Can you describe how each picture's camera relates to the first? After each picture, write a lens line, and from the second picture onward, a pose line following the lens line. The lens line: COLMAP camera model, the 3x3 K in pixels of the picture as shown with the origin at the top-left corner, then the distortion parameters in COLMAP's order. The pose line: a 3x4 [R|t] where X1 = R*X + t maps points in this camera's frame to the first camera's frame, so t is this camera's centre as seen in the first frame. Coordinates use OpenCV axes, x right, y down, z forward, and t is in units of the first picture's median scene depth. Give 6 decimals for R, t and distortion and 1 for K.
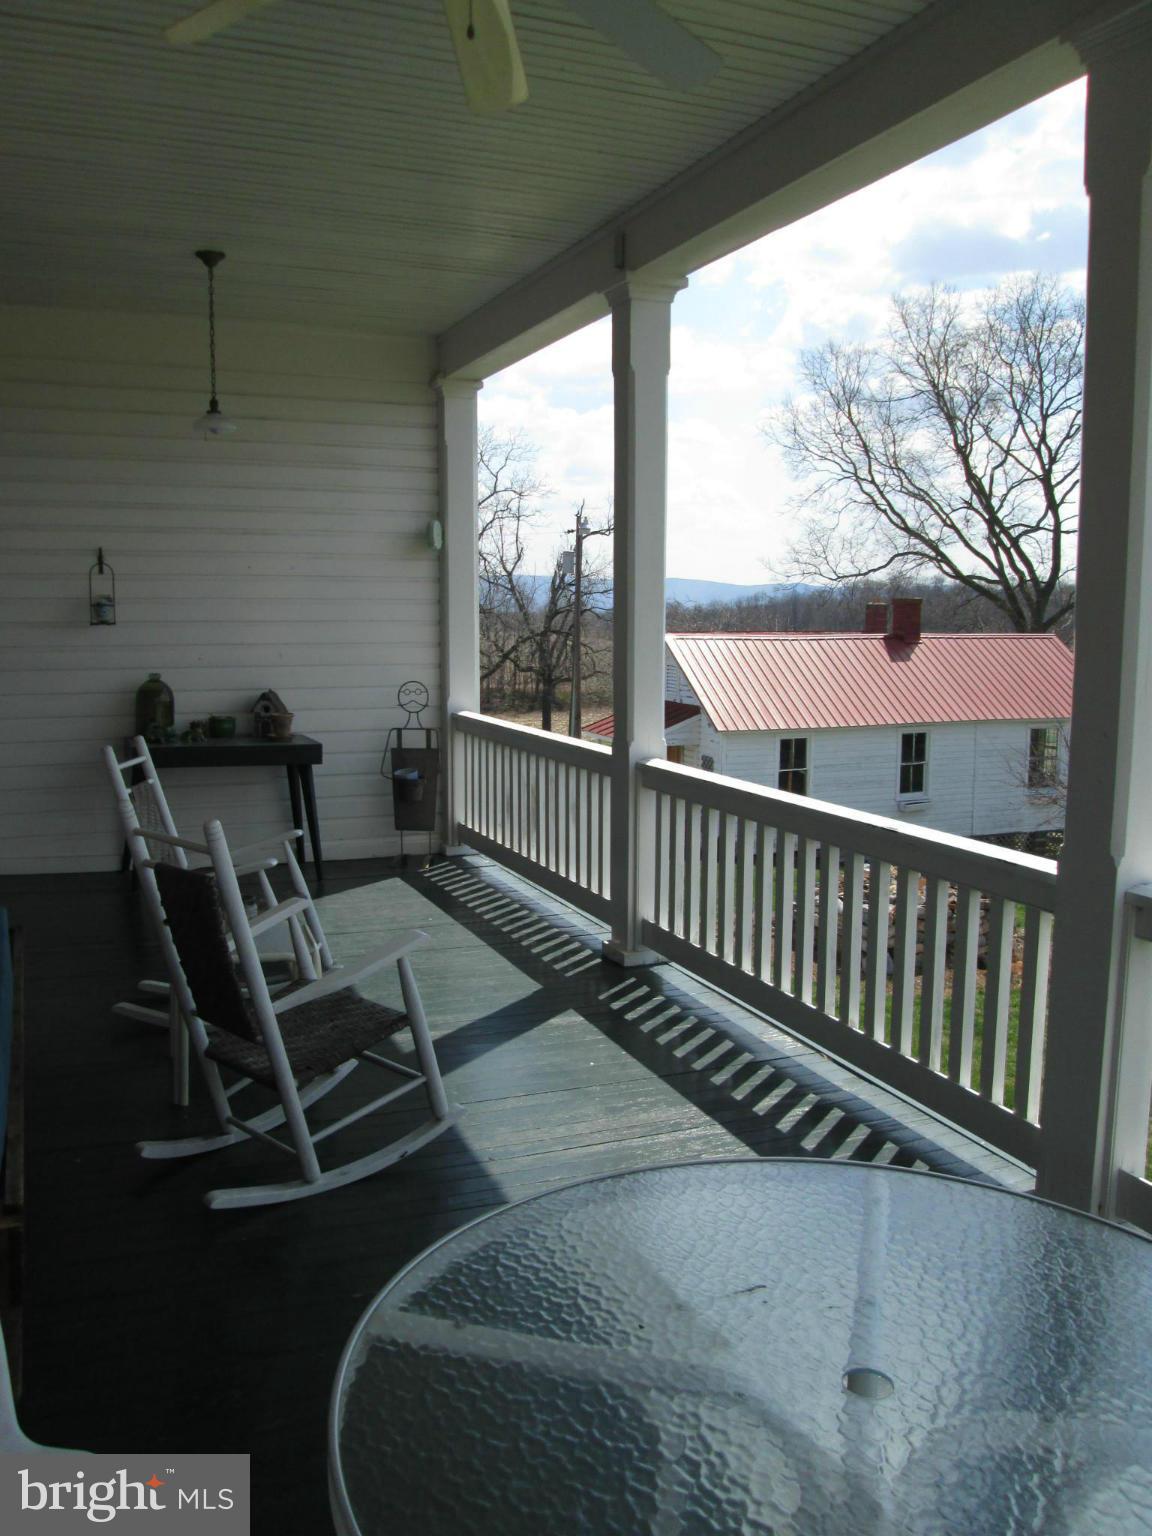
lens RADIAL K [[1231.3, 0, 576.0], [0, 1231.3, 768.0], [0, 0, 1]] dist [-0.077605, 0.011086]
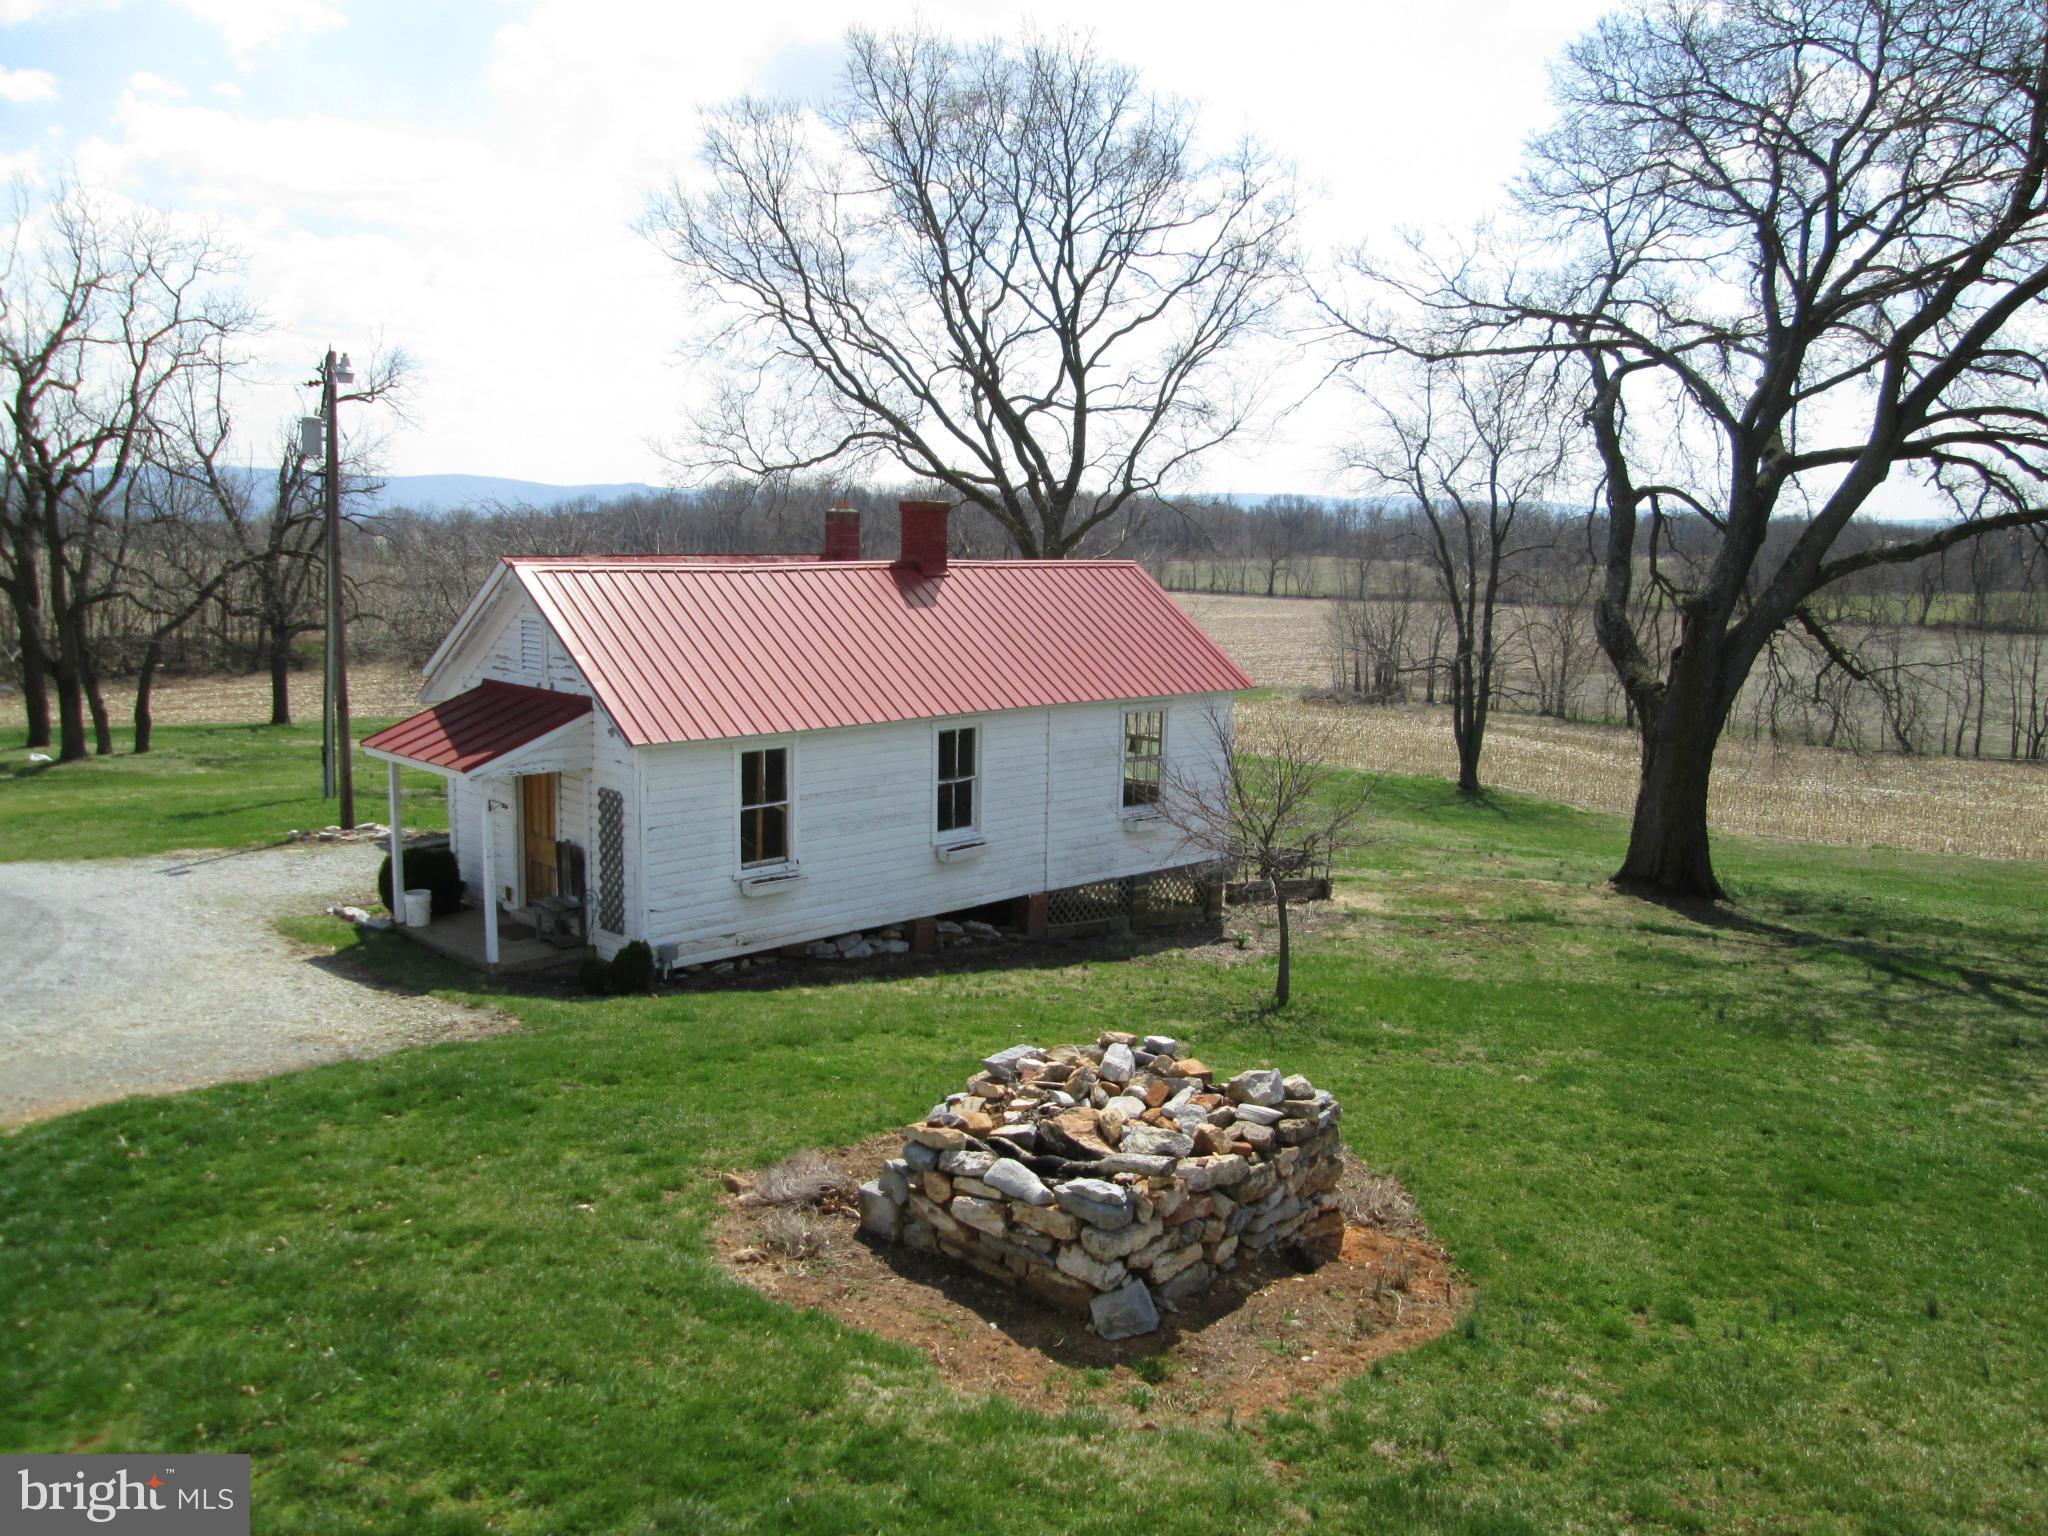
lens RADIAL K [[1641.8, 0, 1024.0], [0, 1641.8, 768.0], [0, 0, 1]] dist [-0.077605, 0.011086]
pose [[0.917449, -0.045270, 0.395270, -0.005592], [0.036465, 0.998892, 0.029766, -0.019459], [-0.396179, -0.012895, 0.918083, 0.154587]]
